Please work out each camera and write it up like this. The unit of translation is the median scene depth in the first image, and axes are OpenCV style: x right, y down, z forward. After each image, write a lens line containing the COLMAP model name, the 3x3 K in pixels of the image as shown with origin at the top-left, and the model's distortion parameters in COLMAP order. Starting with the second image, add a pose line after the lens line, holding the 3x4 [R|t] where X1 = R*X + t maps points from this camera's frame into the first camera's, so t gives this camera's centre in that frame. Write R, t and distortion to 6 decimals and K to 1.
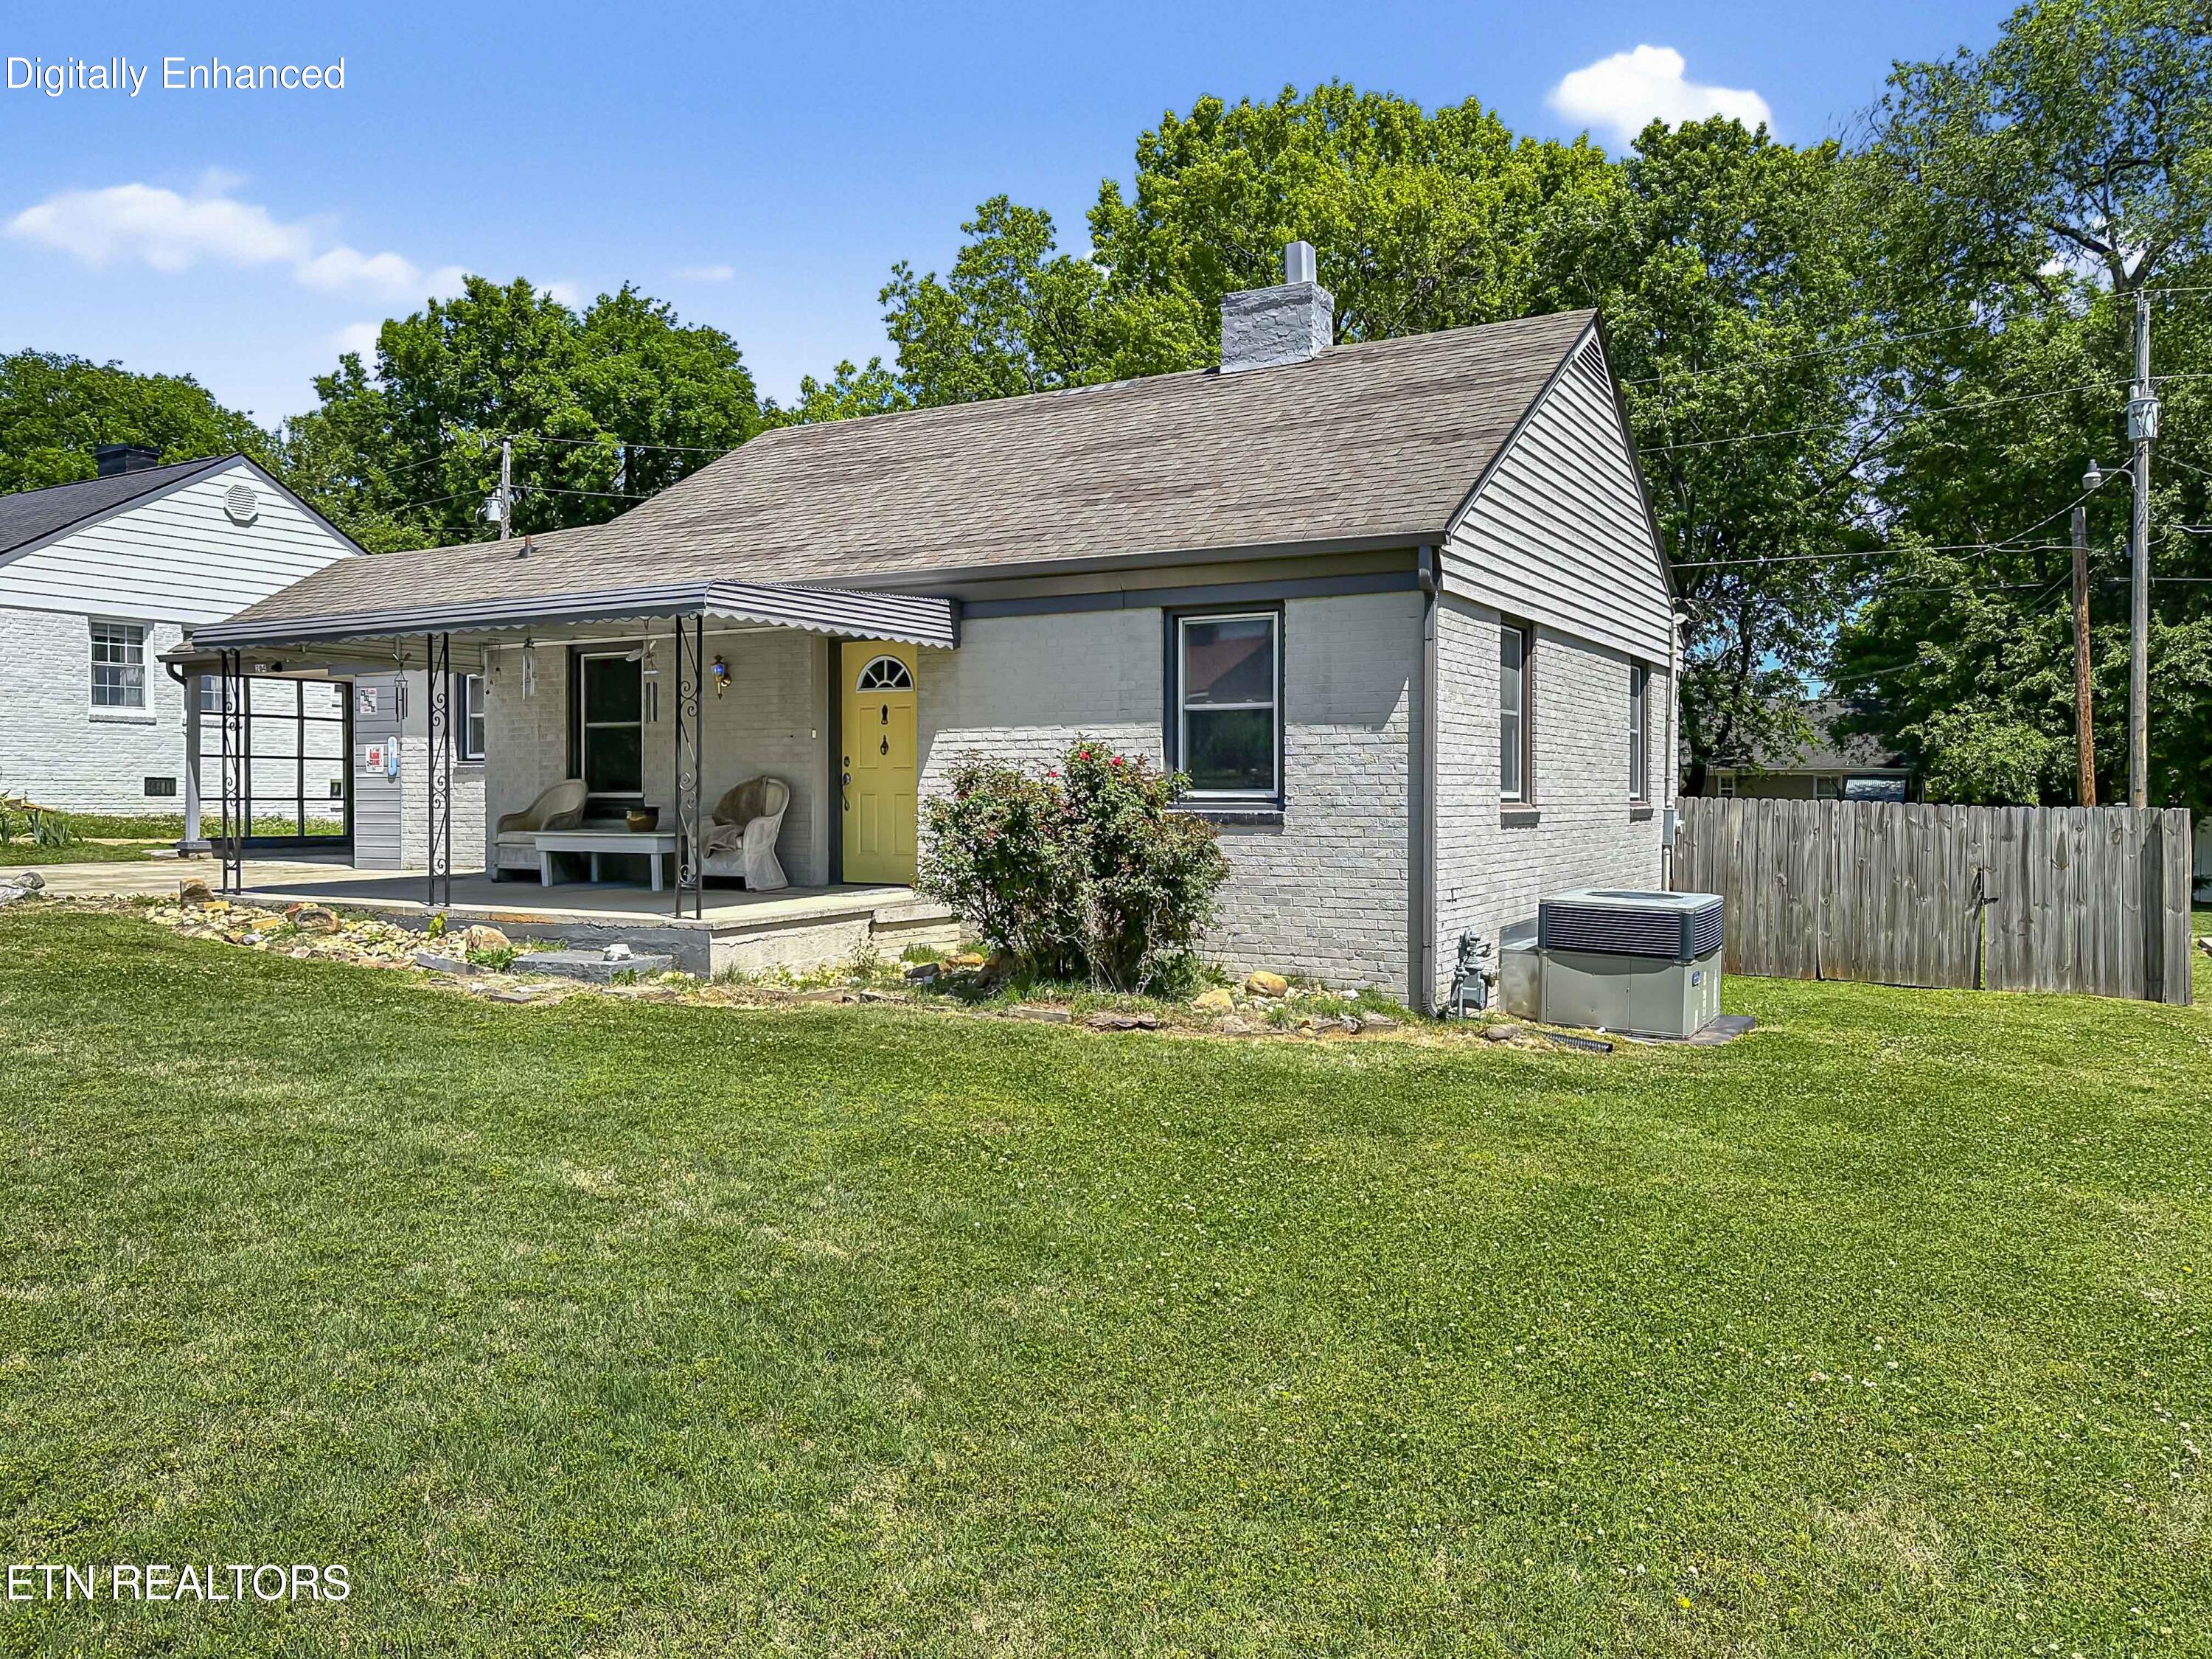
lens RADIAL K [[1609.4, 0, 1126.3], [0, 1609.4, 828.5], [0, 0, 1]] dist [0.004396, -0.021726]
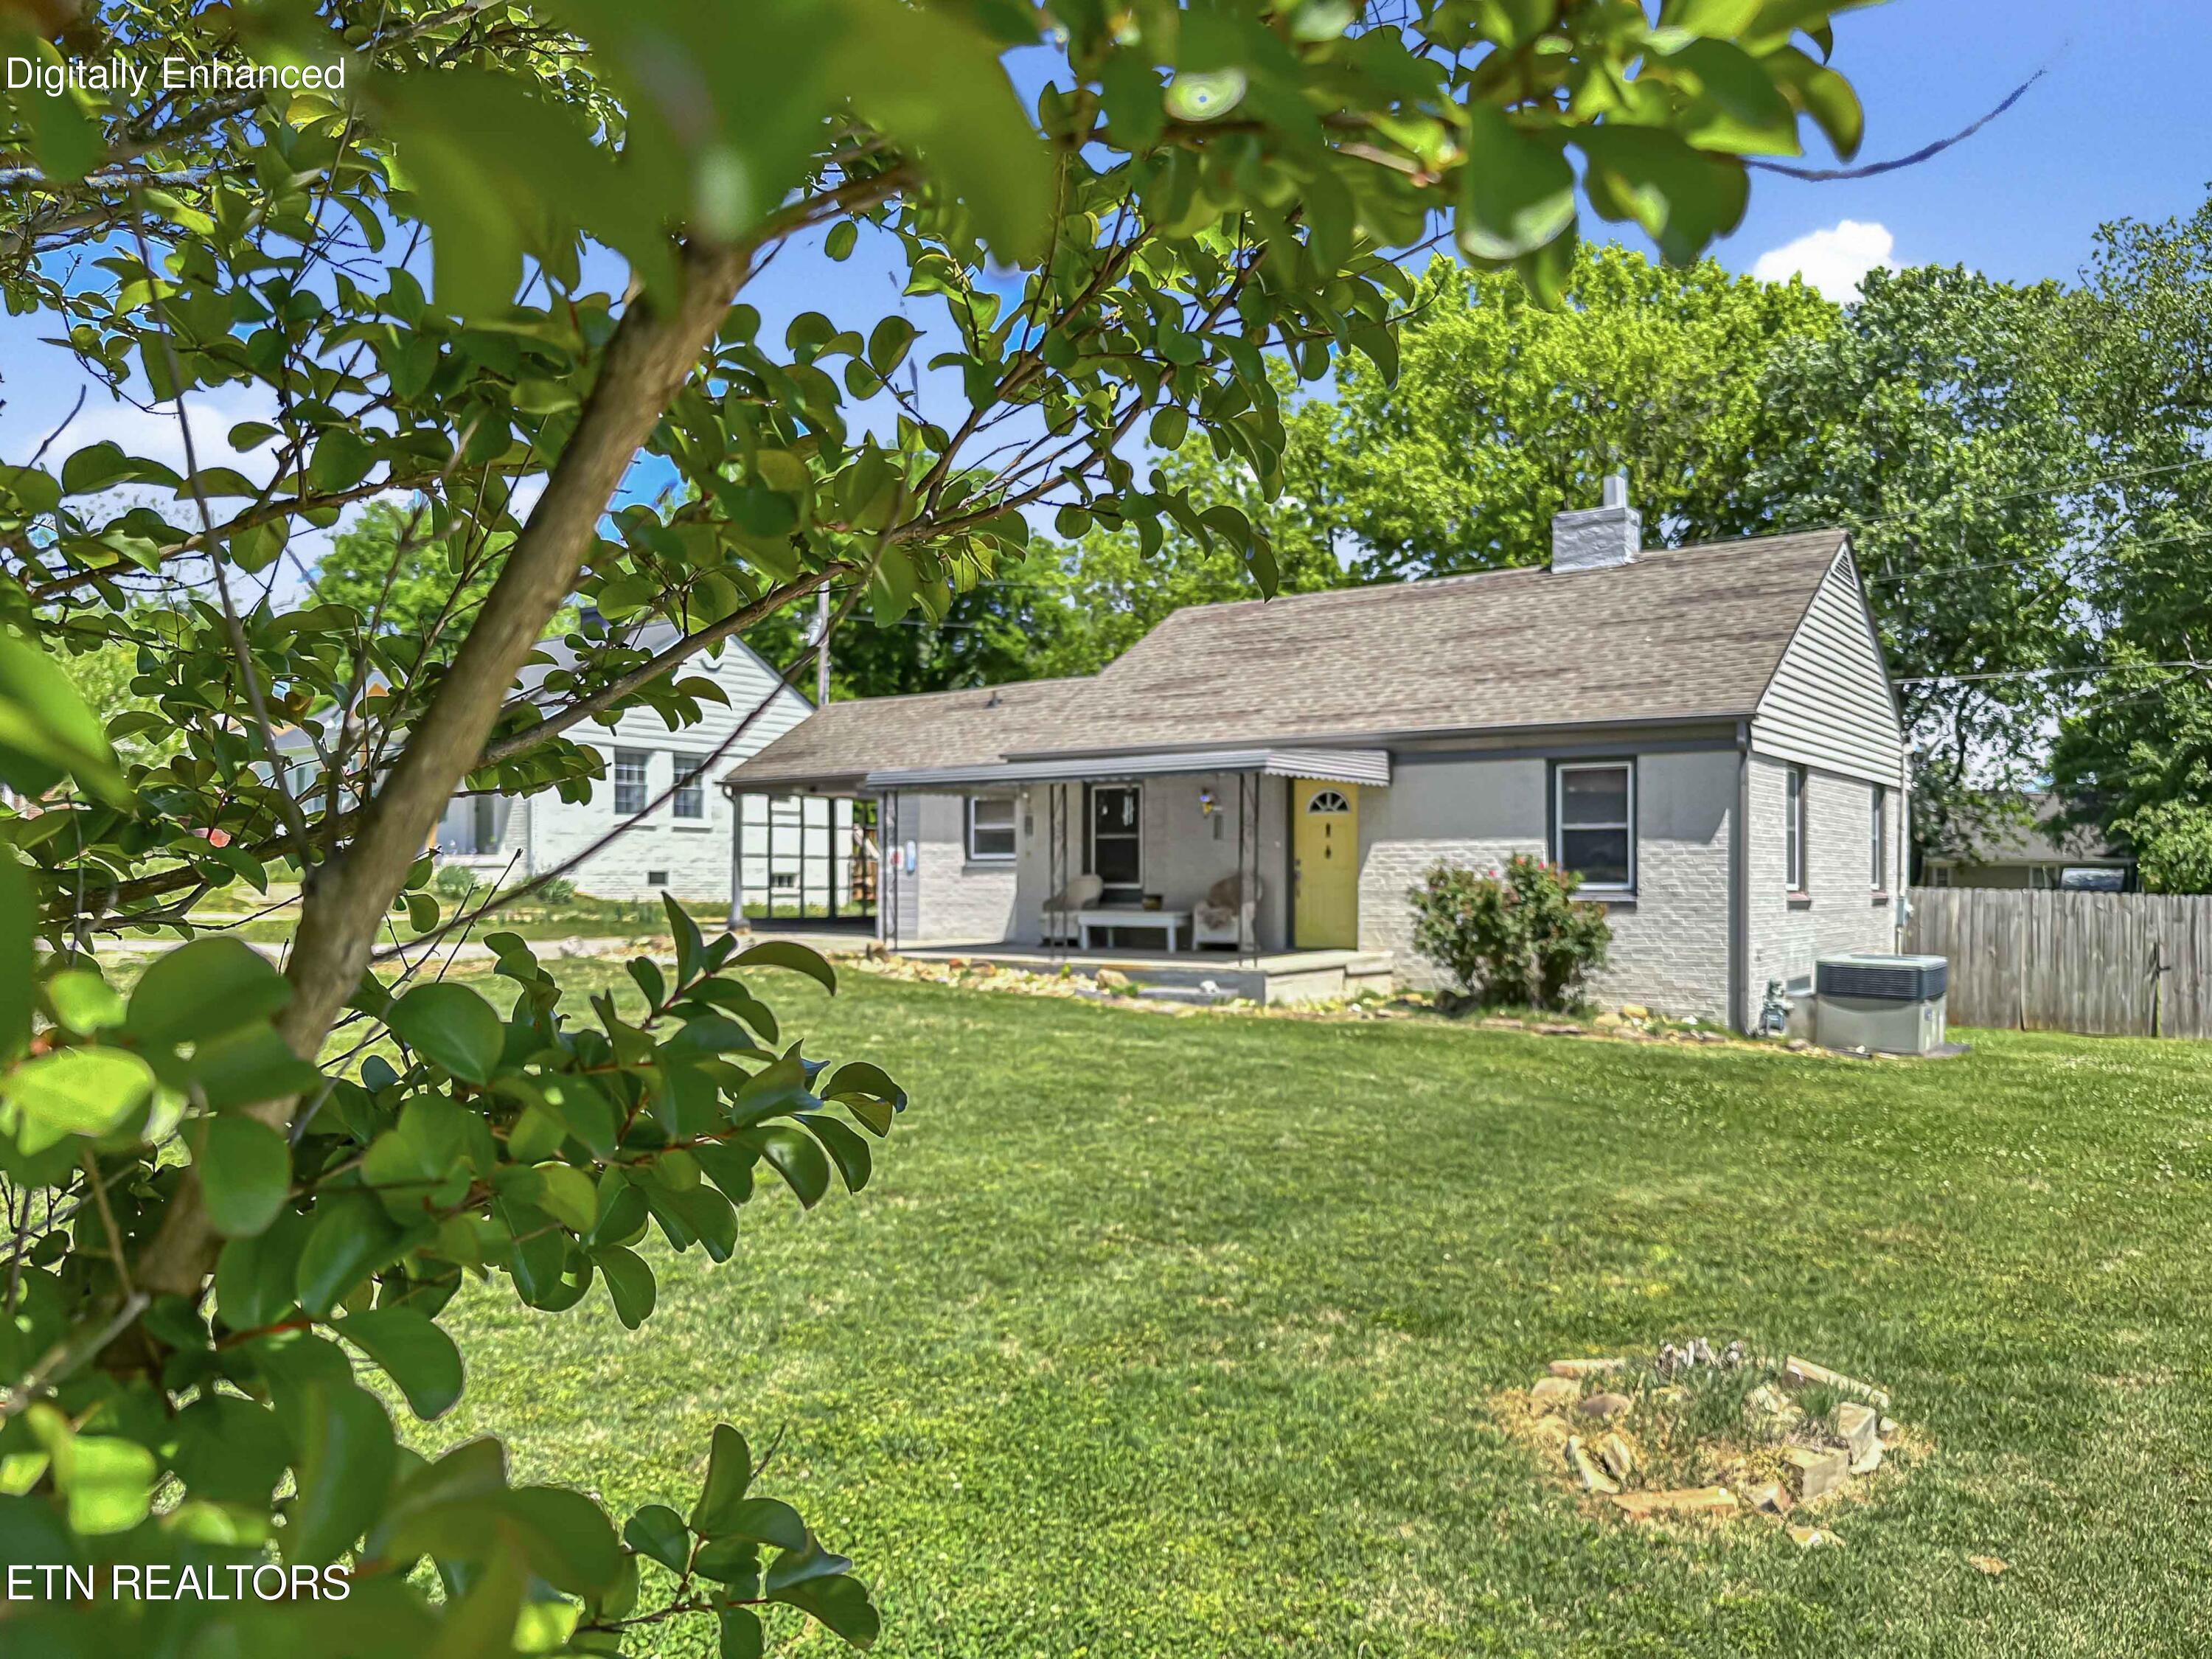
lens RADIAL K [[1609.4, 0, 1122.5], [0, 1609.4, 898.3], [0, 0, 1]] dist [0.004396, -0.021726]
pose [[0.993573, 0.001629, -0.113178, -0.144324], [-0.002901, 0.999934, -0.011081, 0.005018], [0.113152, 0.011339, 0.993513, -0.368586]]
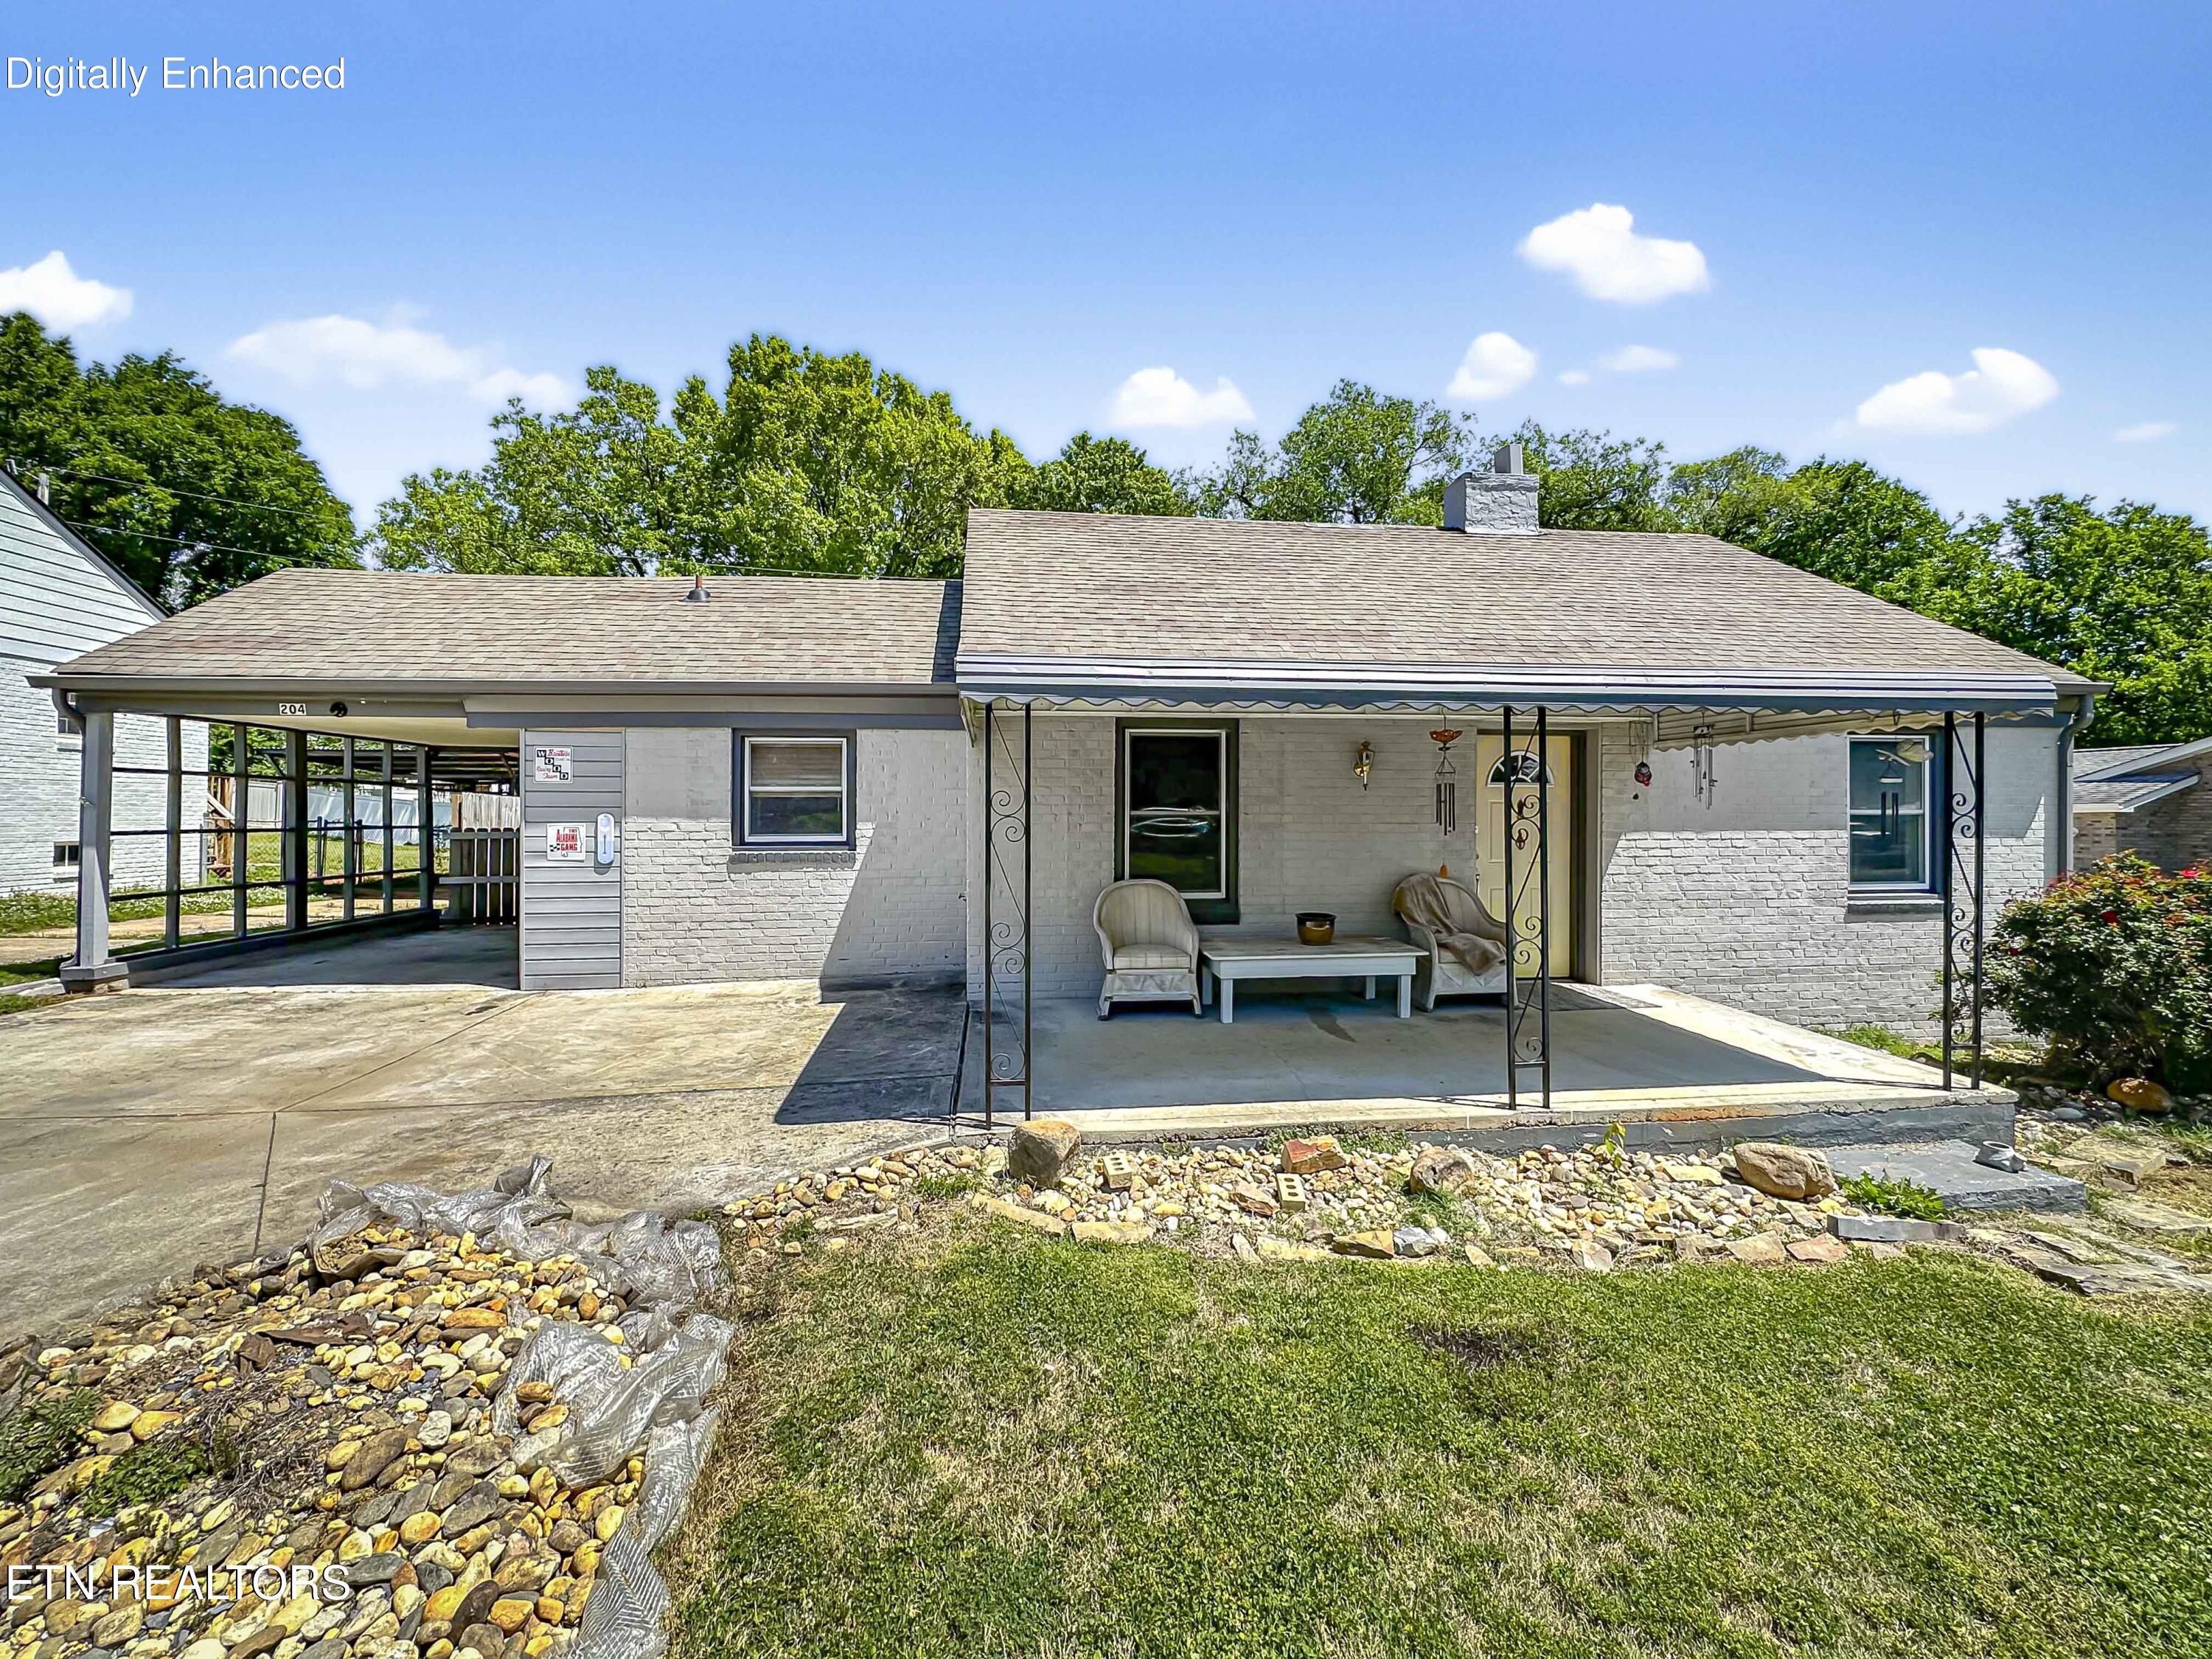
lens RADIAL K [[904.6, 0, 1093.8], [0, 904.6, 825.5], [0, 0, 1]] dist [-0.006281, -0.000156]
pose [[0.808639, -0.008774, 0.588240, -0.592589], [0.013863, 0.999895, -0.004144, -0.053116], [-0.588142, 0.011506, 0.808676, 0.595089]]
